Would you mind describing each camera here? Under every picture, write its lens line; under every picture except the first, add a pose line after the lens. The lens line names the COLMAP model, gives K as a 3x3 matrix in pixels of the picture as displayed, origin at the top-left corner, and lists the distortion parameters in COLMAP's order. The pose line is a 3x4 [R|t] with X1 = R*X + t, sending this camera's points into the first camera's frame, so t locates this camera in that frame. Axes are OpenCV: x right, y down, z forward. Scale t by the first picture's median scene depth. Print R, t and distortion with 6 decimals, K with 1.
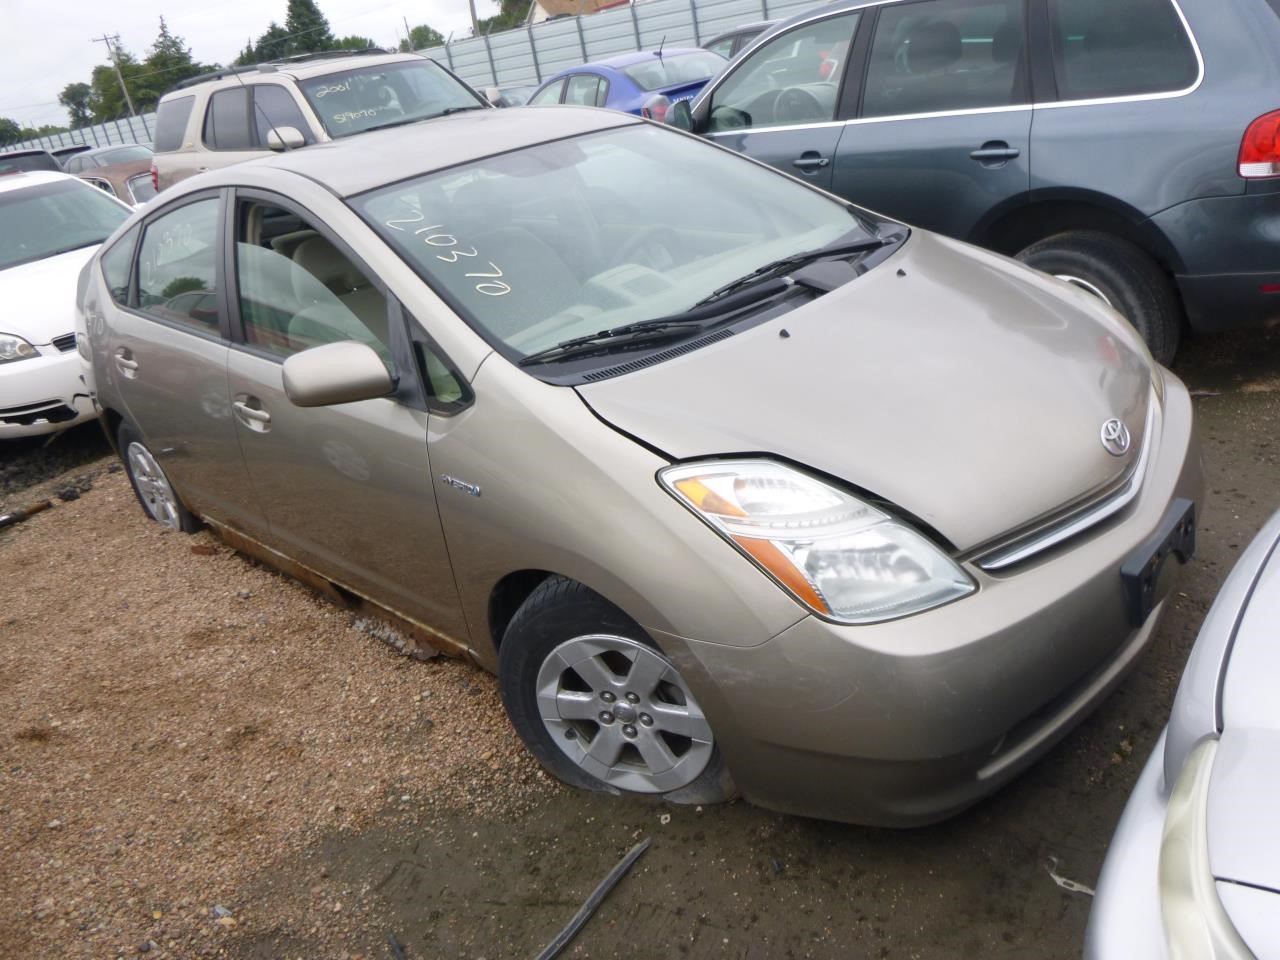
lens RADIAL K [[991.9, 0, 640.0], [0, 991.9, 480.0], [0, 0, 1]] dist [-0.050968, 0.043050]
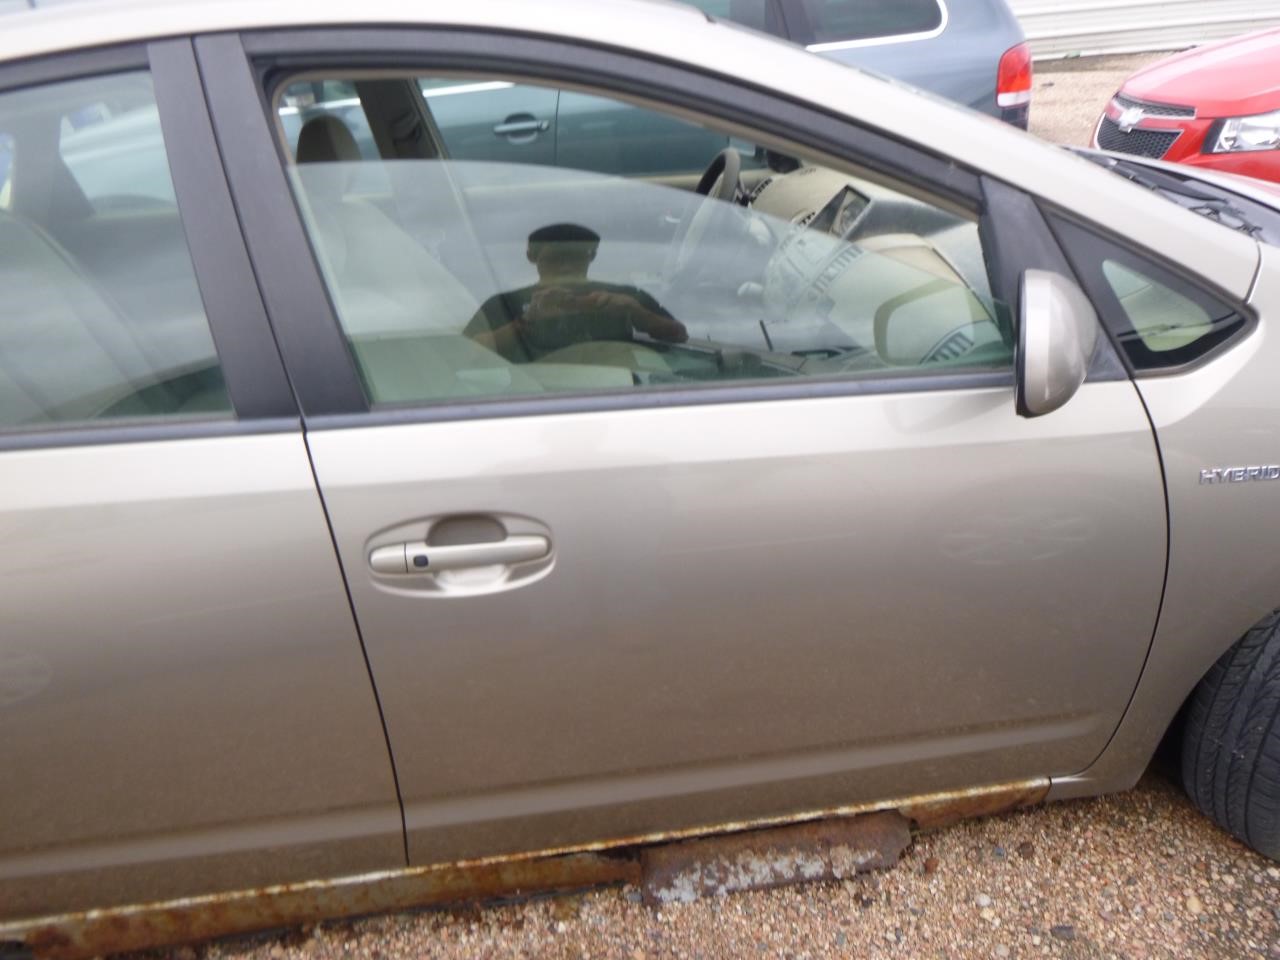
lens RADIAL K [[991.9, 0, 640.0], [0, 991.9, 480.0], [0, 0, 1]] dist [-0.050968, 0.043050]
pose [[0.651840, -0.248317, 0.716550, -0.631844], [0.296149, 0.953197, 0.060921, -0.100802], [-0.698141, 0.172494, 0.694871, 0.636340]]
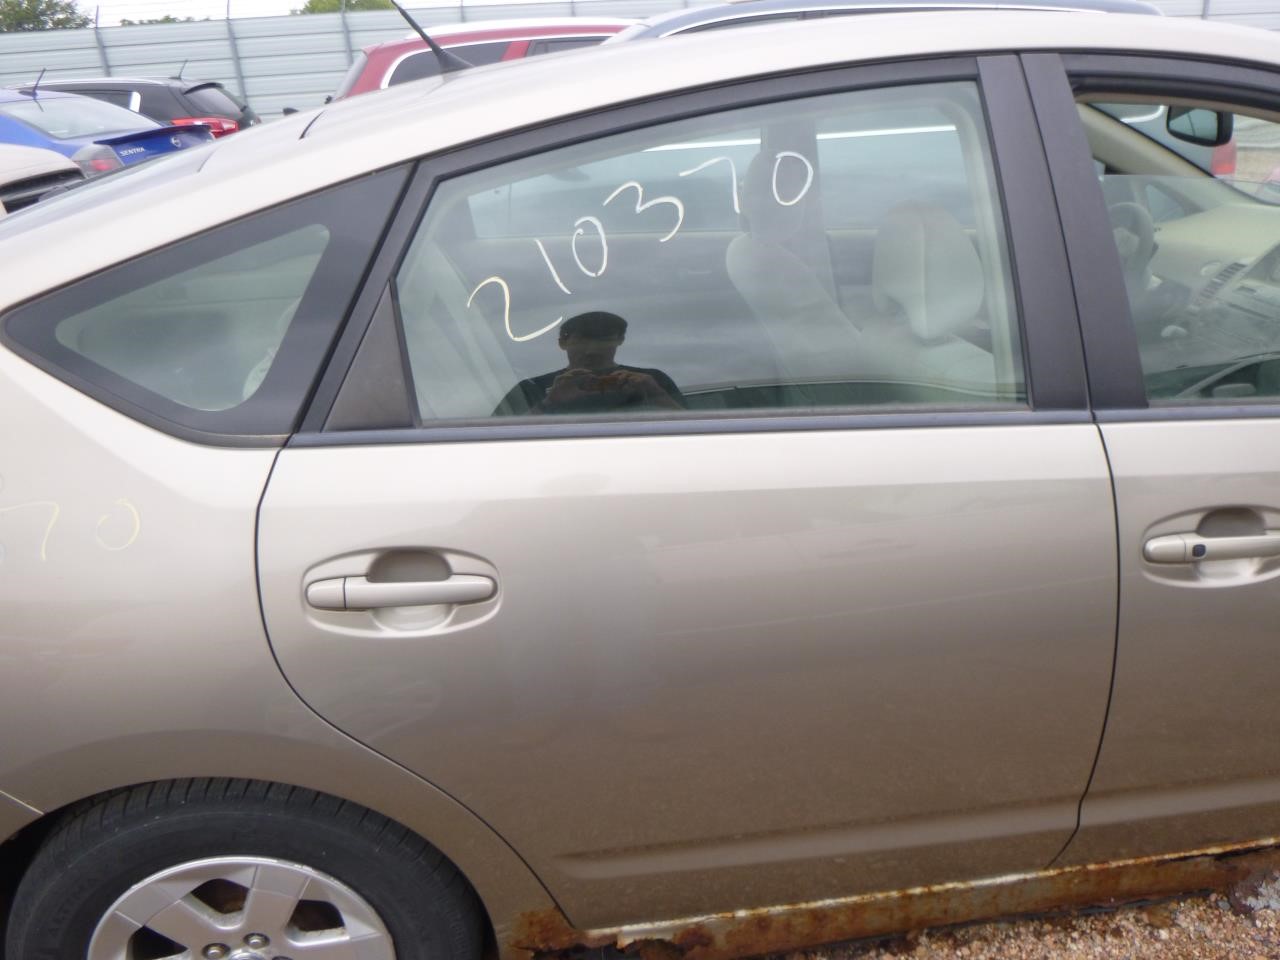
lens RADIAL K [[968.5, 0, 640.0], [0, 968.5, 493.6], [0, 0, 1]] dist [0.001132, -0.029581]
pose [[0.633855, -0.173465, 0.753749, -0.874851], [0.266267, 0.963897, -0.002086, -0.158828], [-0.726175, 0.202021, 0.657159, 0.887783]]
